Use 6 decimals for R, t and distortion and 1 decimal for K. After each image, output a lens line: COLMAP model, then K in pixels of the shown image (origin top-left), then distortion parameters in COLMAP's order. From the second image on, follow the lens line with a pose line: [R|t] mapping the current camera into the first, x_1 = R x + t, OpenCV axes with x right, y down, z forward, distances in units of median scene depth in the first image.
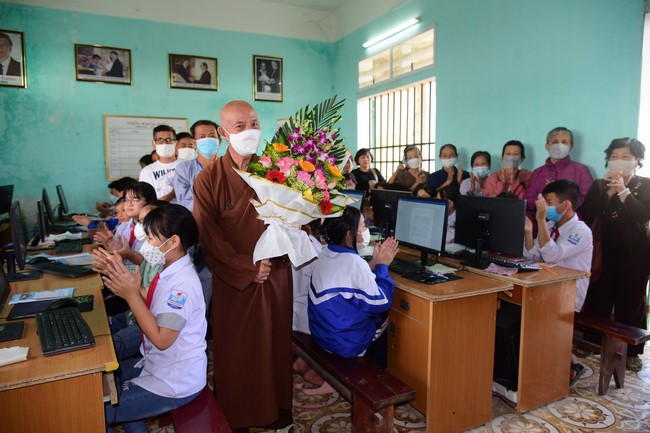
lens RADIAL K [[464.1, 0, 325.0], [0, 464.1, 216.5], [0, 0, 1]] dist [-0.006908, 0.001047]
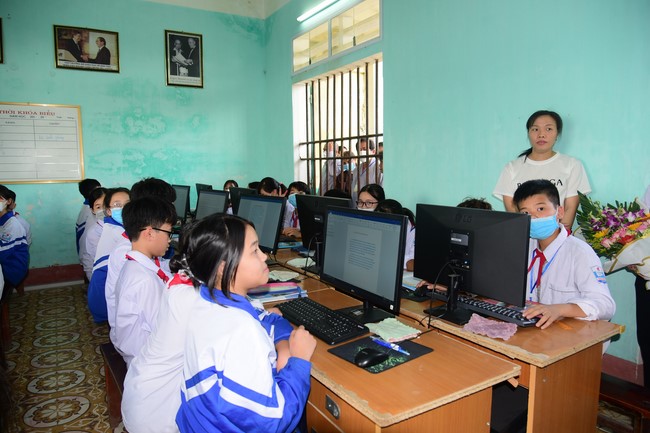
lens RADIAL K [[463.6, 0, 325.8], [0, 463.6, 225.0], [0, 0, 1]] dist [-0.039988, -0.000669]
pose [[0.994295, -0.018032, 0.105128, 0.040050], [0.016076, 0.999682, 0.019425, -0.014254], [-0.105445, -0.017624, 0.994269, 0.165502]]
